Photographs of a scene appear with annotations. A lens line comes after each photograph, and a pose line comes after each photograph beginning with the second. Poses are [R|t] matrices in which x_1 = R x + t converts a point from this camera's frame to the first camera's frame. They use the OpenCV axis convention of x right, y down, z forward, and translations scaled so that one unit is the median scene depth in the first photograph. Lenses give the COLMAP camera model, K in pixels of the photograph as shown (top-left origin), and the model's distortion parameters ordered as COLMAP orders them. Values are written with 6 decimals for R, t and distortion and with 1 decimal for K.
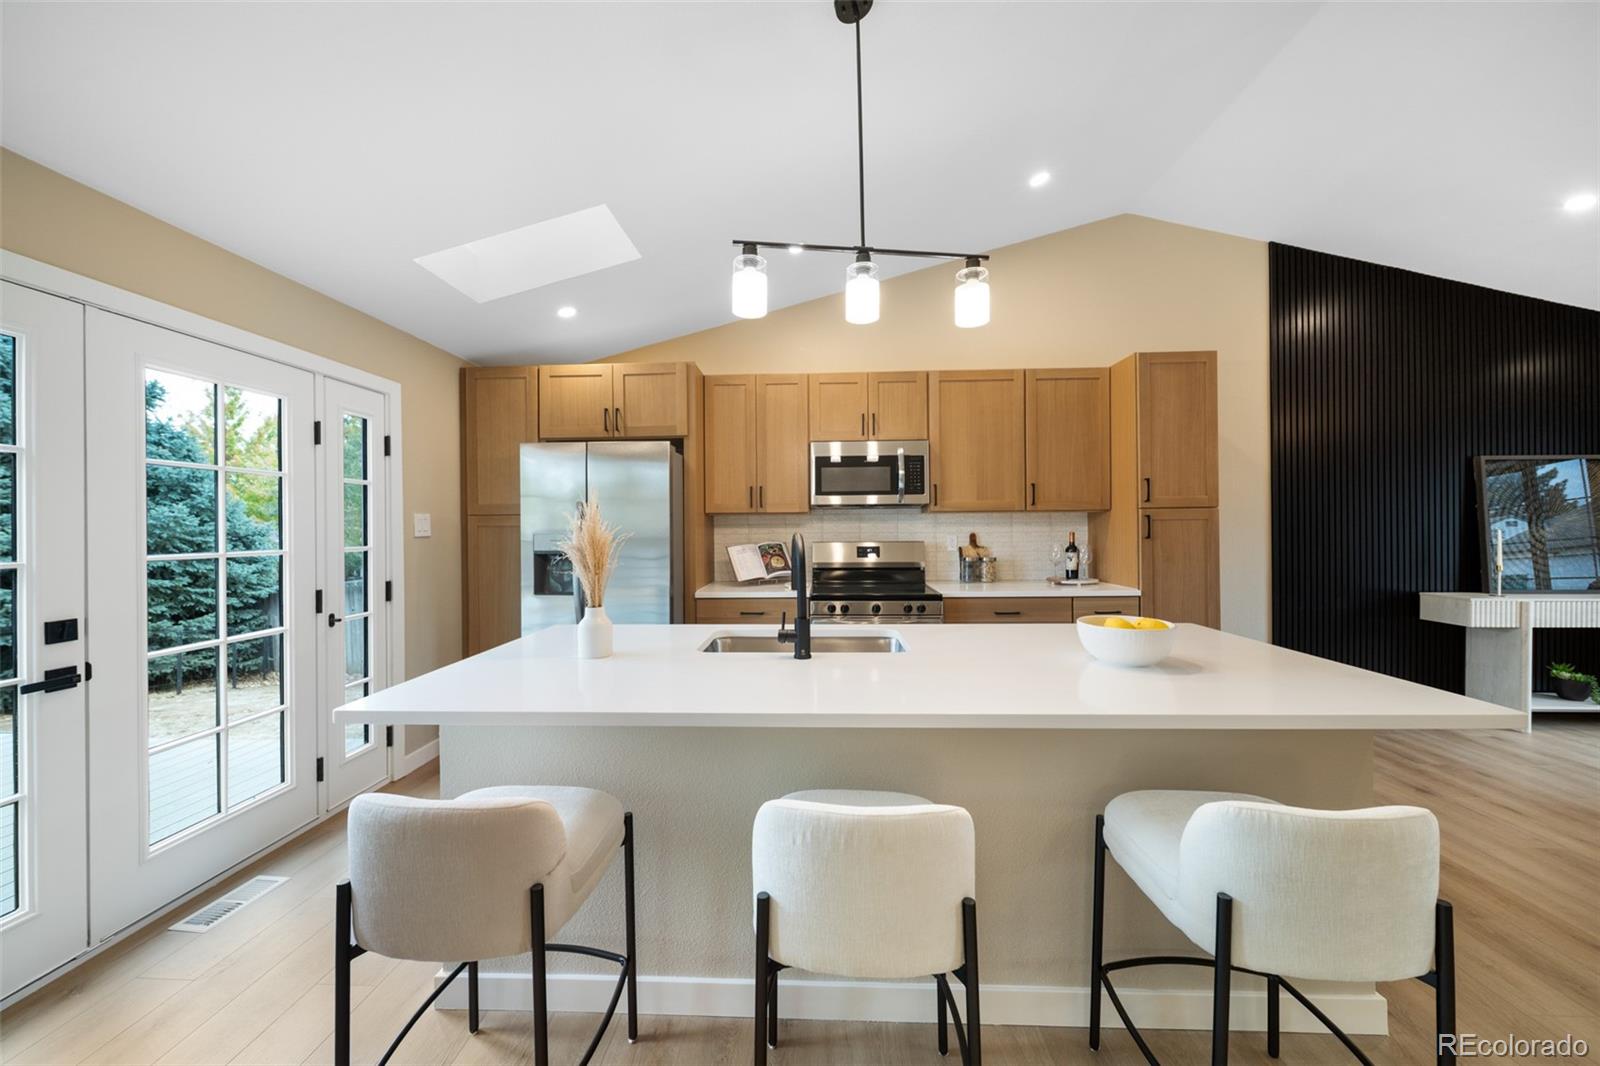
lens RADIAL K [[568.6, 0, 801.7], [0, 568.6, 529.3], [0, 0, 1]] dist [-0.002275, -0.000591]
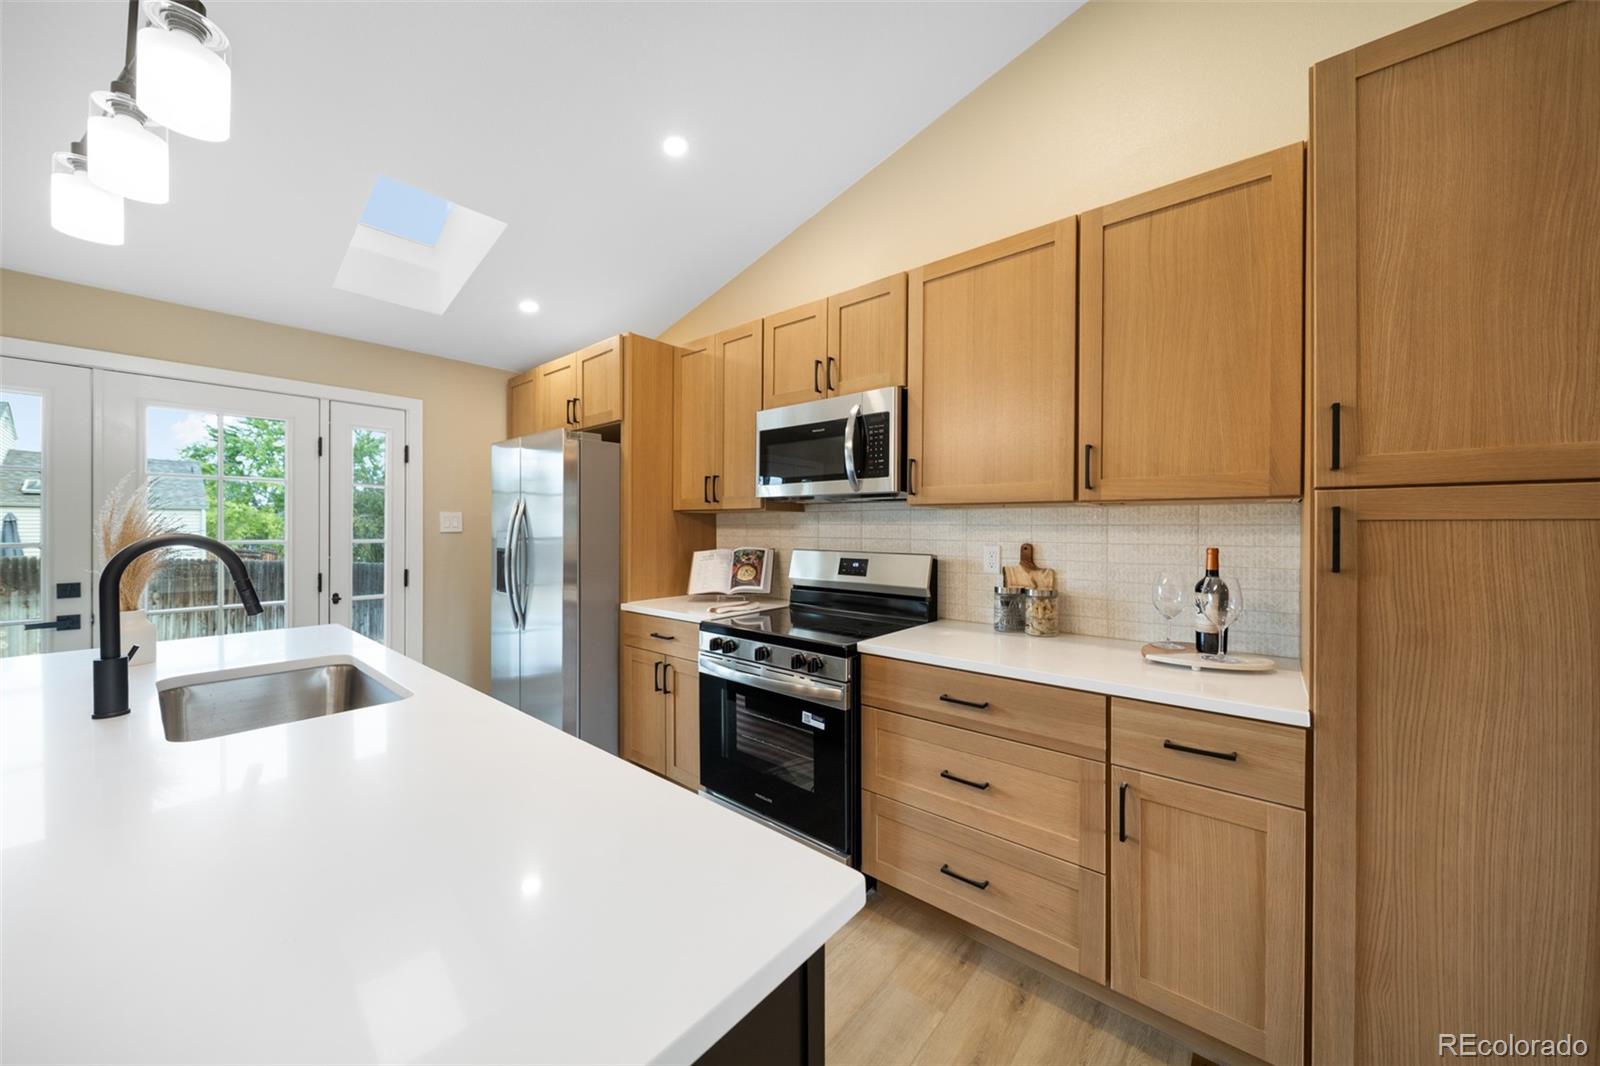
lens RADIAL K [[568.6, 0, 787.0], [0, 568.6, 530.5], [0, 0, 1]] dist [-0.002275, -0.000591]
pose [[0.786900, 0.015262, -0.616891, 0.502355], [-0.014866, 0.999873, 0.005774, -0.006360], [0.616901, 0.004628, 0.787027, 0.454799]]
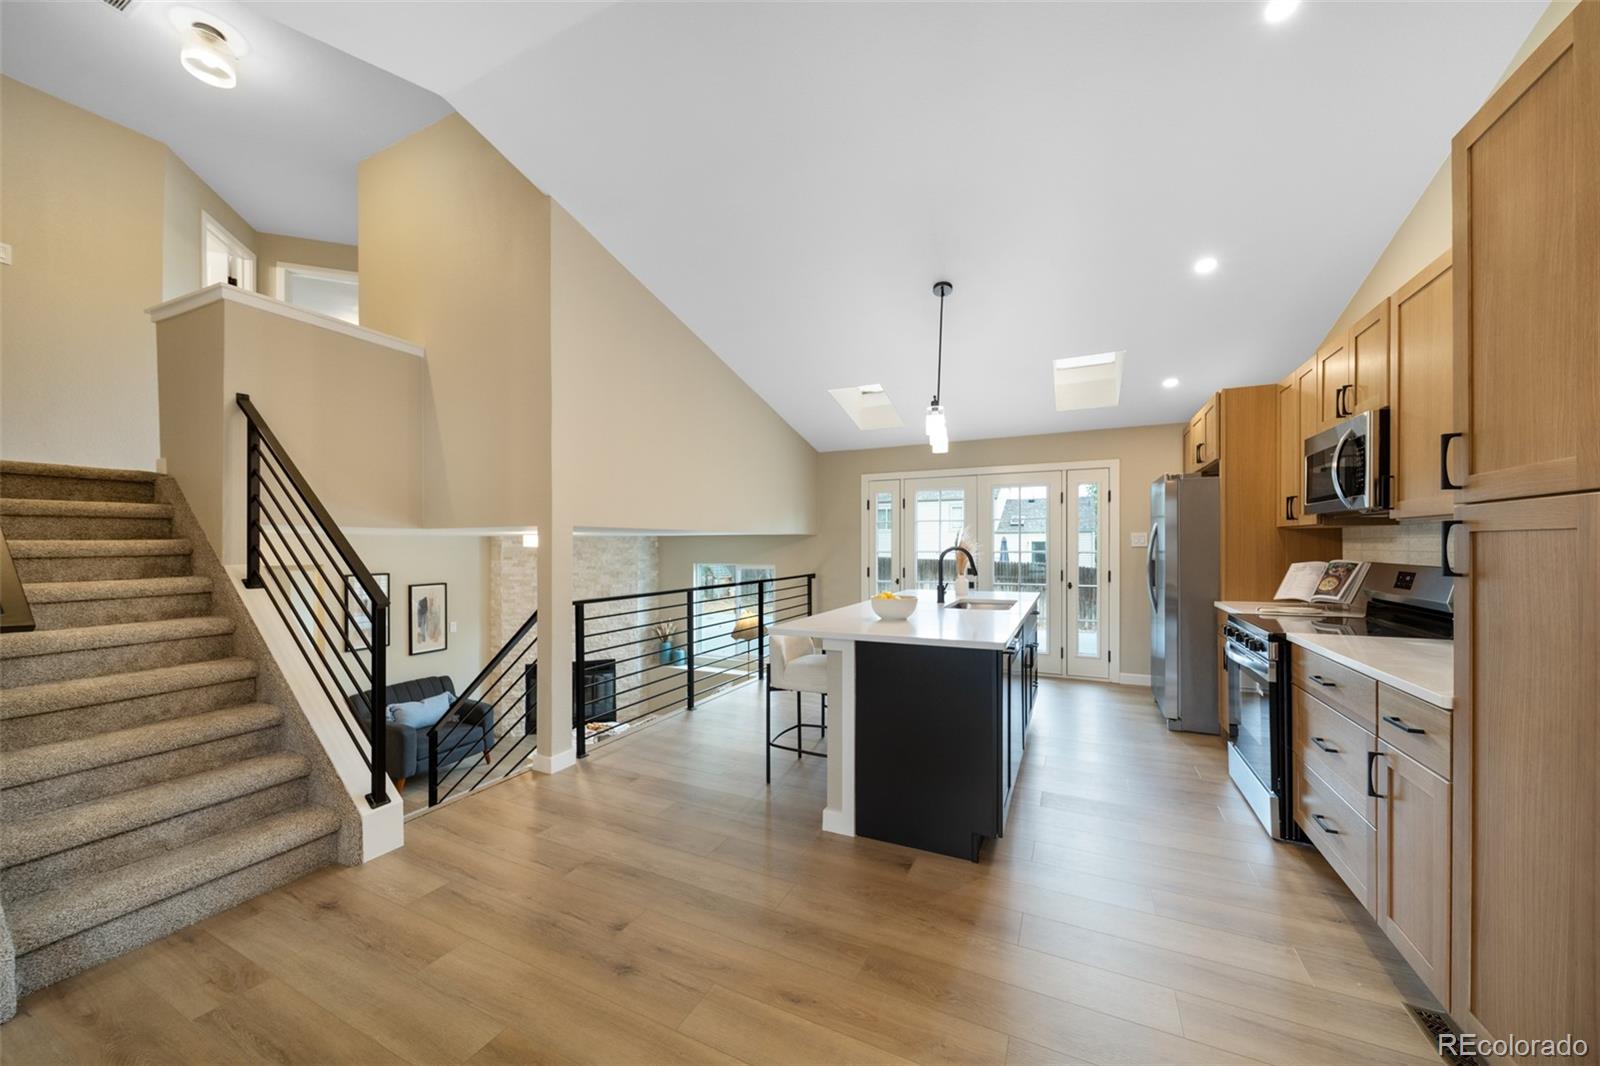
lens RADIAL K [[568.6, 0, 806.3], [0, 568.6, 544.6], [0, 0, 1]] dist [-0.002275, -0.000591]
pose [[-0.382990, 0.011610, -0.923679, 1.068337], [0.004442, 0.999933, 0.010727, -0.013166], [0.923742, 0.000005, -0.383016, 0.649157]]
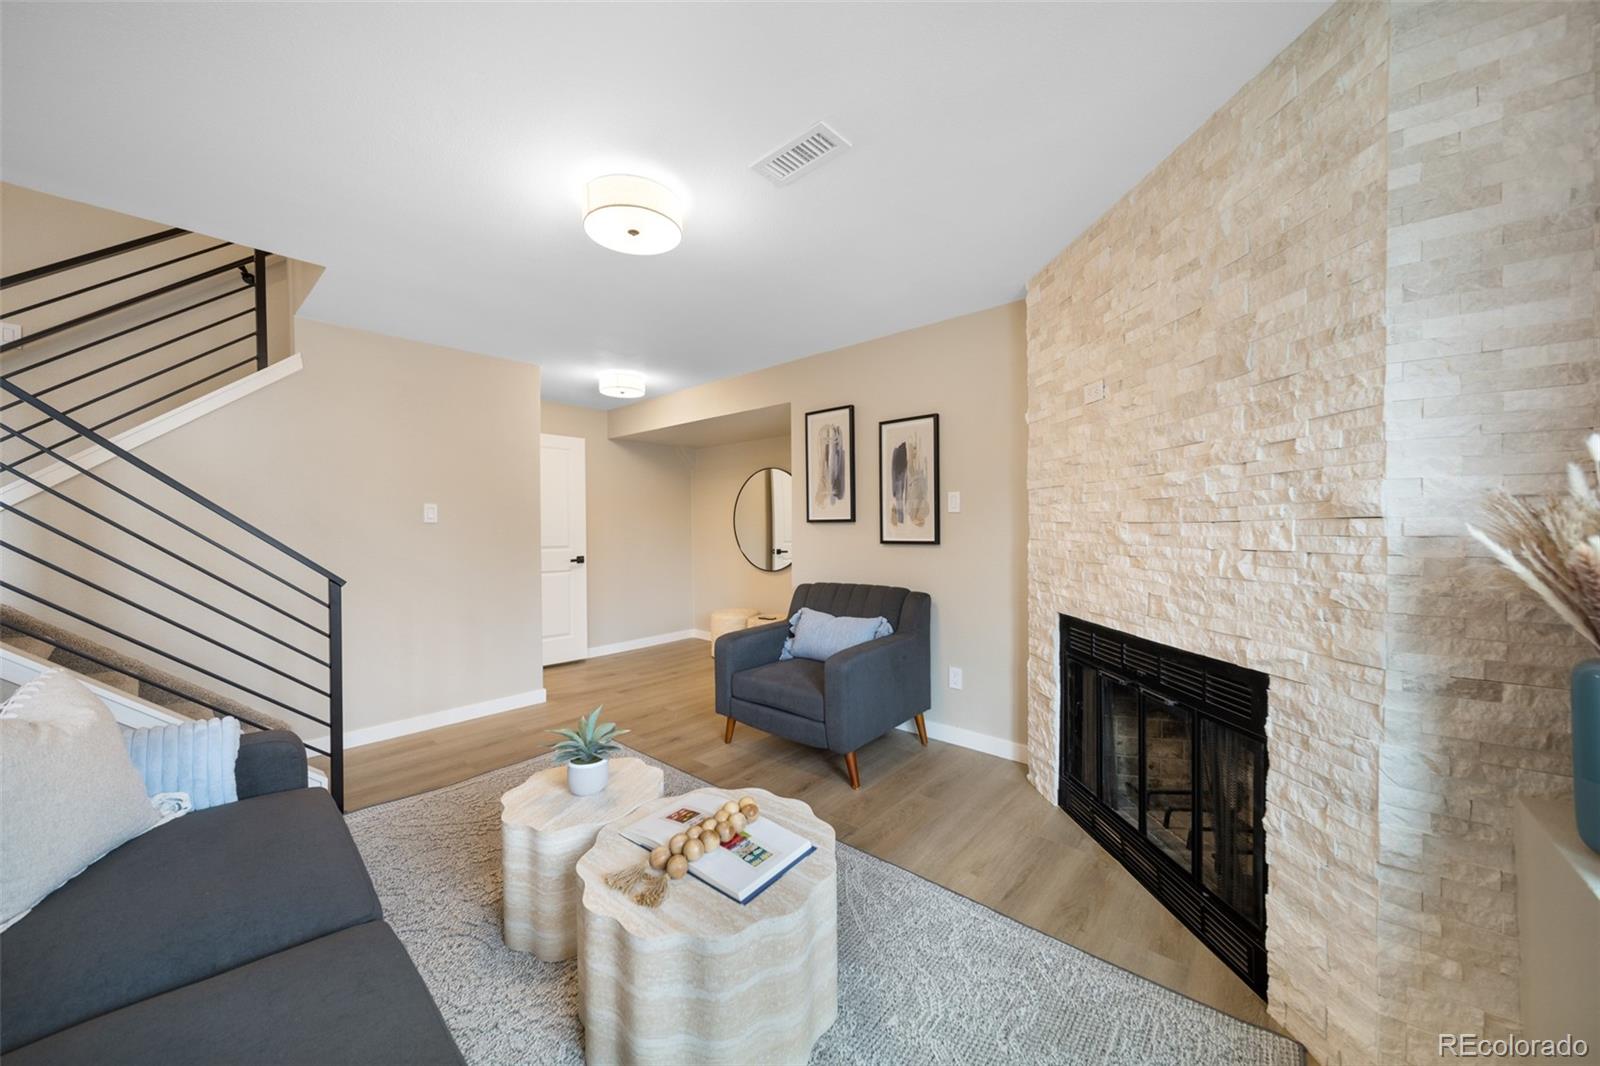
lens RADIAL K [[568.6, 0, 785.4], [0, 568.6, 534.7], [0, 0, 1]] dist [-0.002275, -0.000591]
pose [[-0.773763, 0.012452, 0.633353, -0.477804], [0.025243, 0.999619, 0.011187, 0.288099], [-0.632972, 0.024644, -0.773782, -0.194436]]
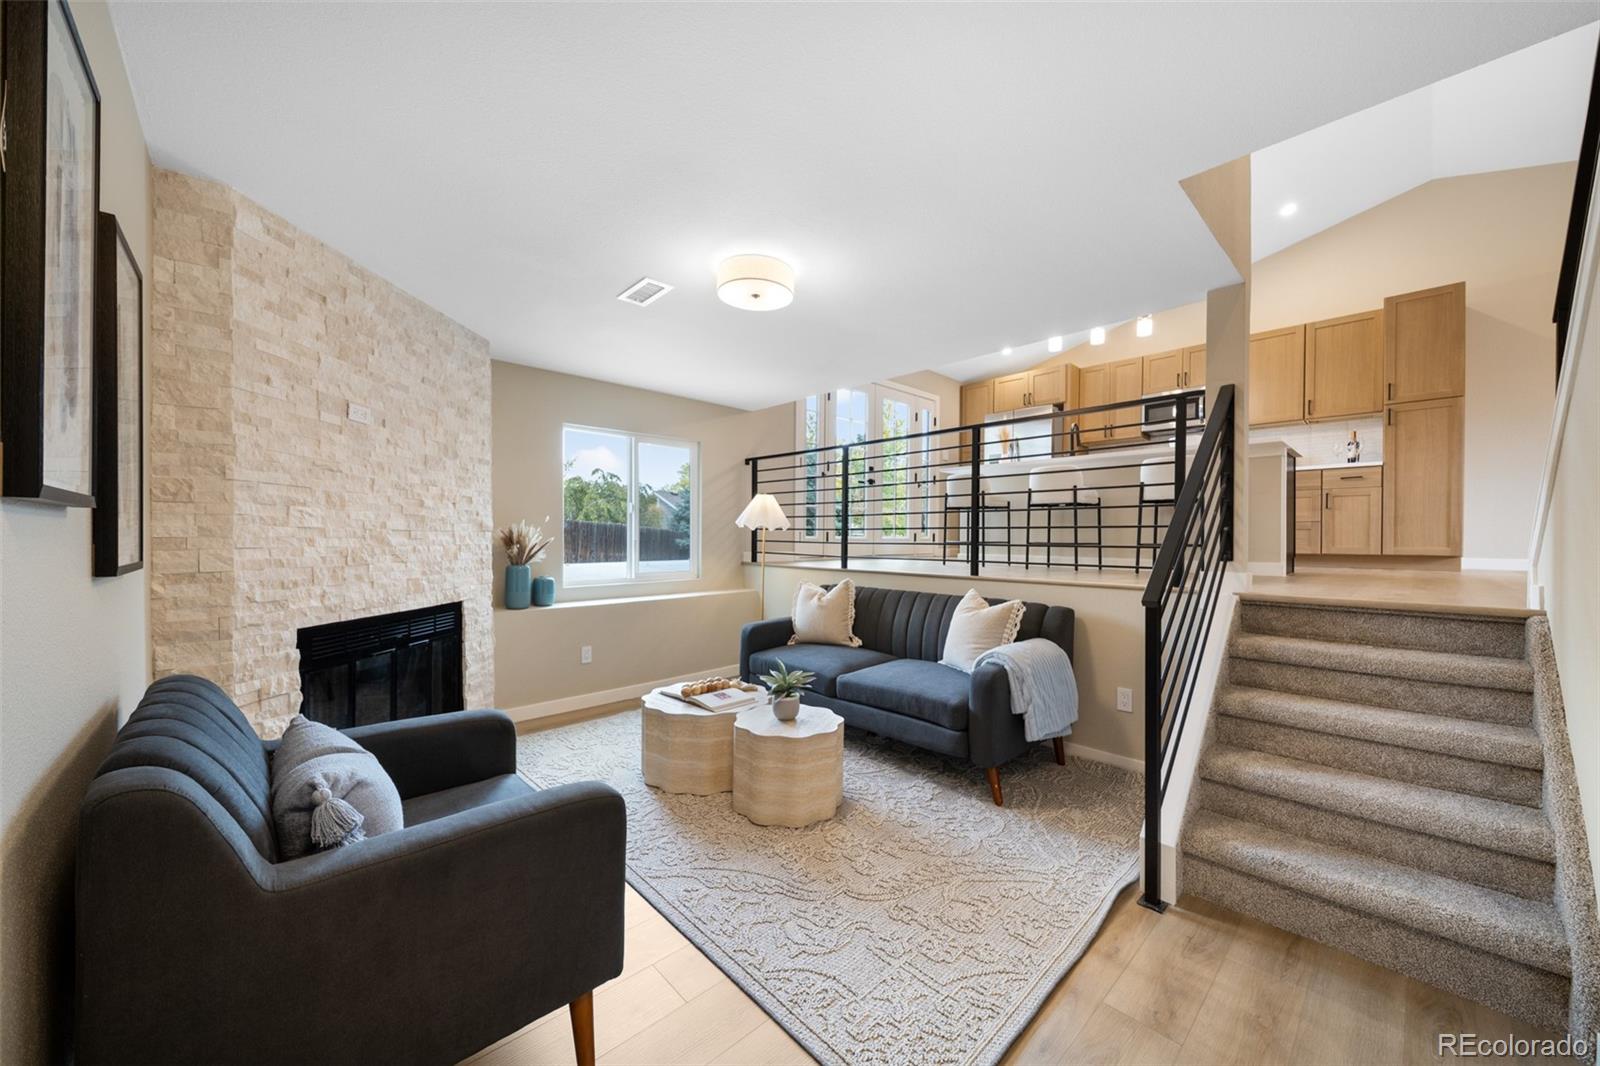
lens RADIAL K [[568.6, 0, 801.8], [0, 568.6, 541.3], [0, 0, 1]] dist [-0.002275, -0.000591]
pose [[0.716286, 0.022521, -0.697444, 0.496256], [-0.016819, 0.999746, 0.015009, 0.285738], [0.697605, 0.000979, 0.716482, -0.977945]]
